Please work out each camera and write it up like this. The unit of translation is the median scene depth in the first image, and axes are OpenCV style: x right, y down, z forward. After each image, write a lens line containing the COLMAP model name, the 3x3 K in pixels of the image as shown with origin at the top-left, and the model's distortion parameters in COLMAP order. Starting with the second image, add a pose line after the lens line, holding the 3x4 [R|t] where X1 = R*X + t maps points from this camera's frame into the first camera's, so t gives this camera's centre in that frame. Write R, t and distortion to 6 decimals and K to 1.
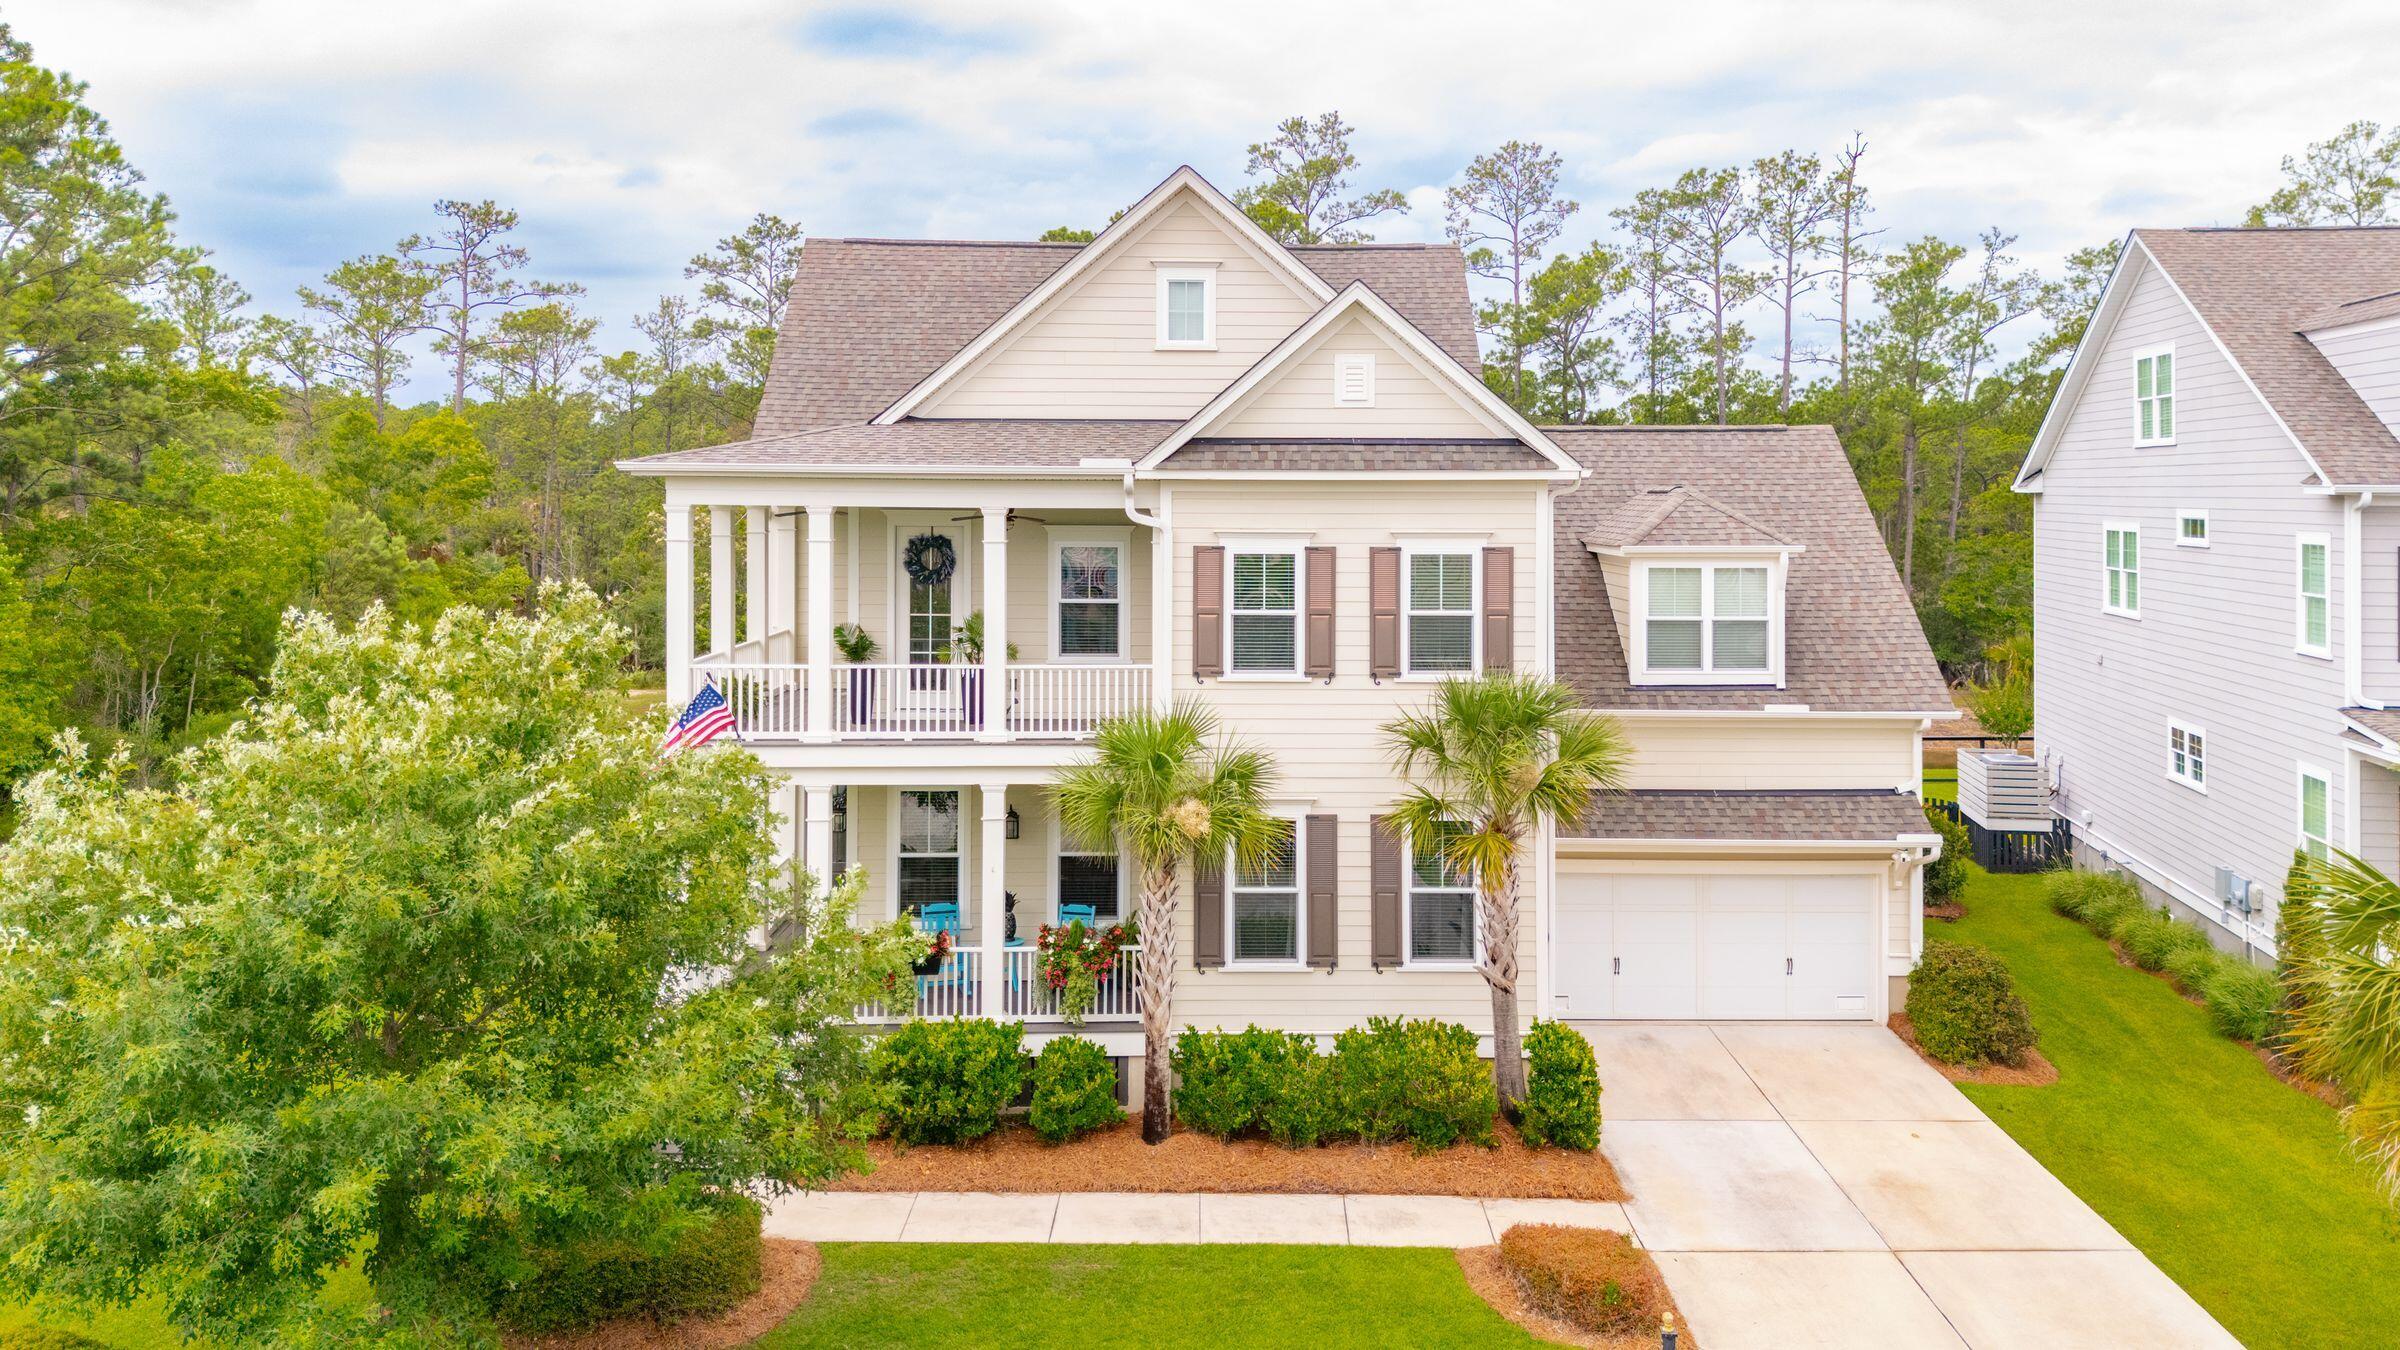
lens RADIAL K [[1942.6, 0, 1199.7], [0, 1942.6, 660.8], [0, 0, 1]] dist [0.053343, -0.004575]
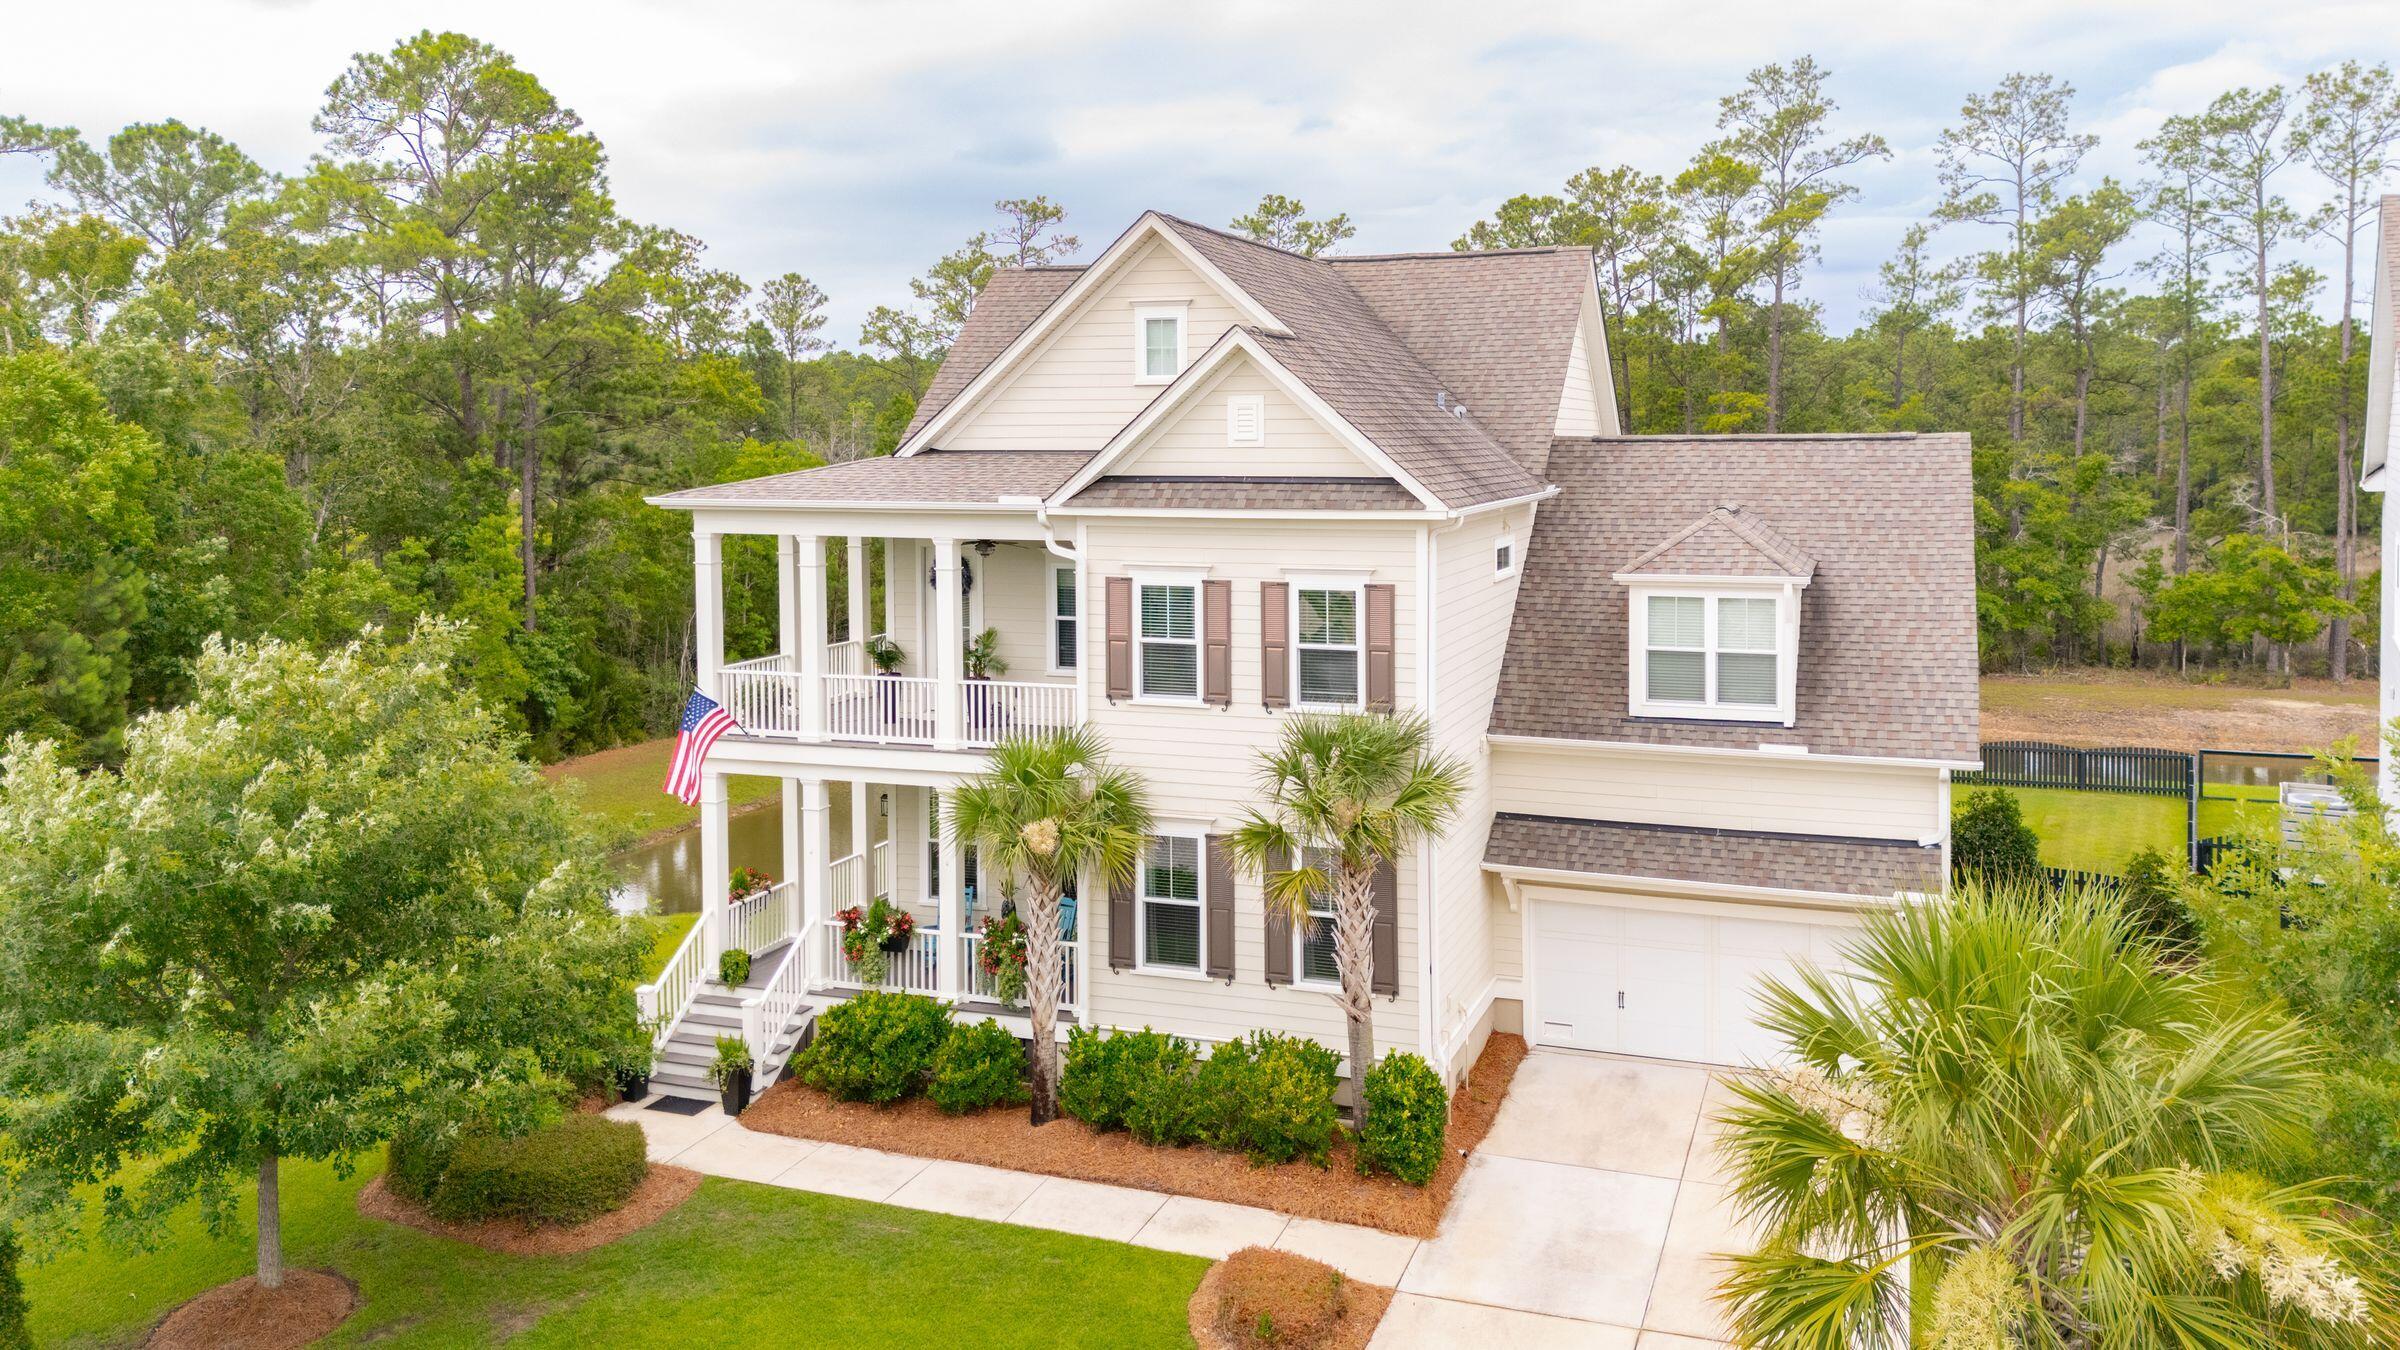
lens RADIAL K [[1911.9, 0, 1200.0], [0, 1911.9, 675.0], [0, 0, 1]] dist [0.068193, -0.076330]
pose [[0.932396, 0.038480, -0.359384, 0.422409], [-0.023370, 0.998654, 0.046297, -0.054700], [0.360682, -0.034768, 0.932041, 0.035313]]
